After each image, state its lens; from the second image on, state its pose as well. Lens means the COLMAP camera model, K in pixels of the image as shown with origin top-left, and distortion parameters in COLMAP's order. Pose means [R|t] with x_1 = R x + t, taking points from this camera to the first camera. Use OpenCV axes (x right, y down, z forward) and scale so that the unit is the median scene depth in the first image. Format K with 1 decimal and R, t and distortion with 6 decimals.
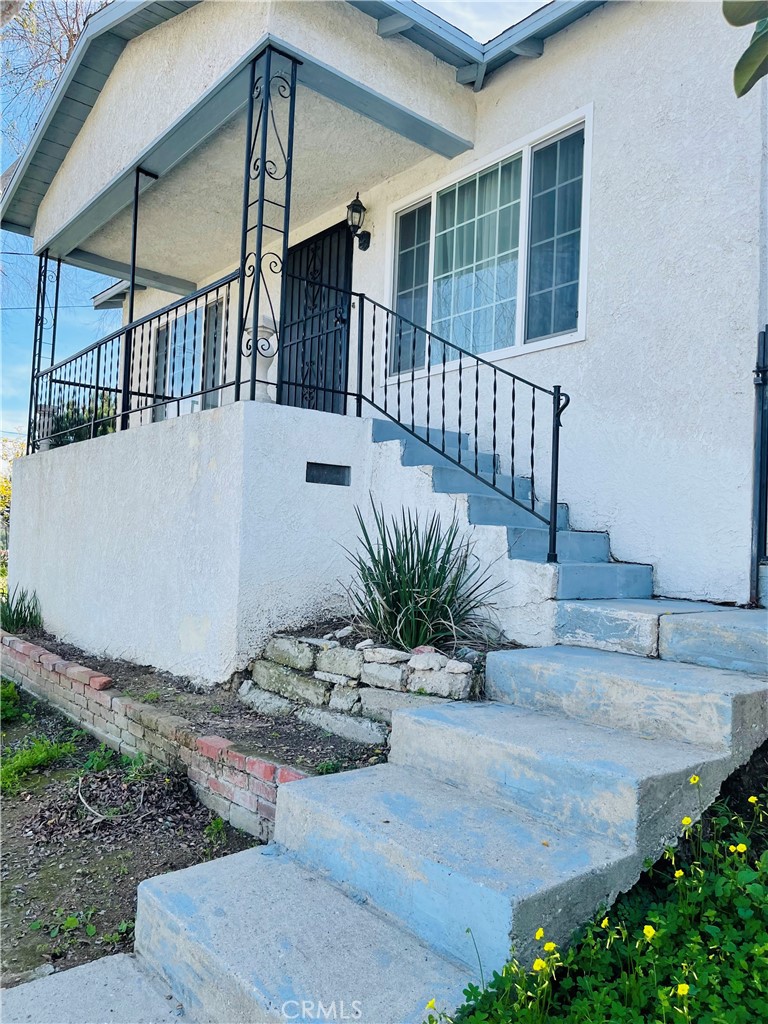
lens RADIAL K [[775.7, 0, 376.2], [0, 775.7, 528.8], [0, 0, 1]] dist [0.032415, 0.002291]
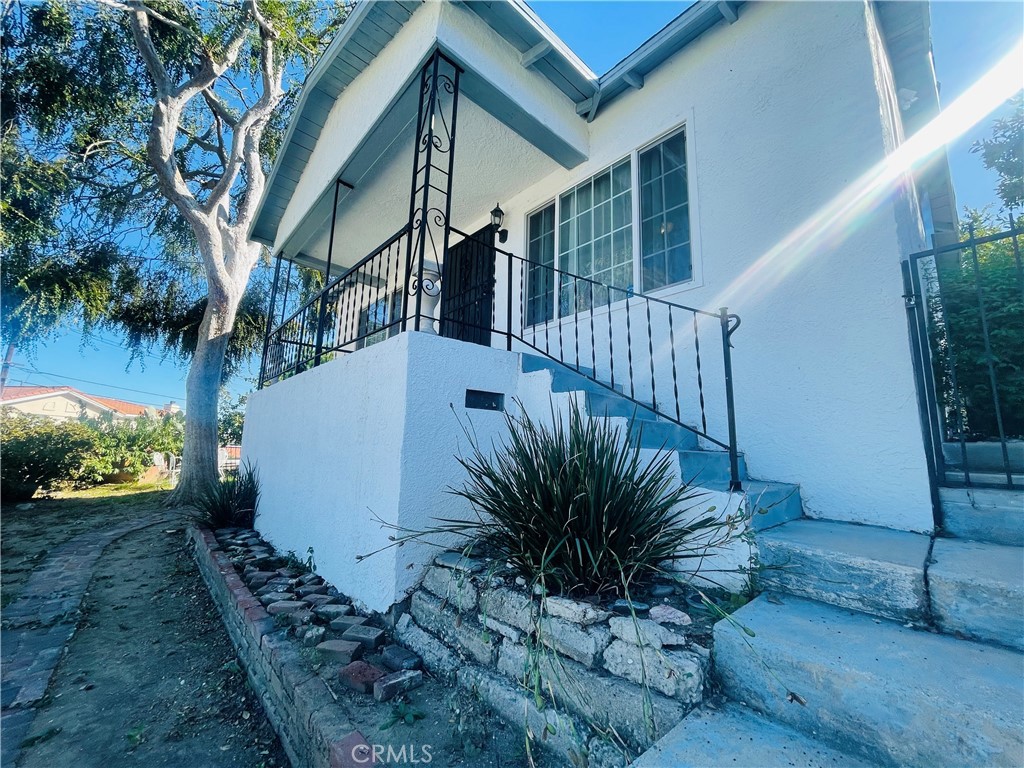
lens RADIAL K [[414.8, 0, 509.7], [0, 414.8, 382.0], [0, 0, 1]] dist [0.000615, 0.000711]
pose [[0.998810, -0.004491, 0.048568, -0.057363], [0.010766, 0.991492, -0.129723, -0.020282], [-0.047572, 0.130092, 0.990360, 0.424695]]
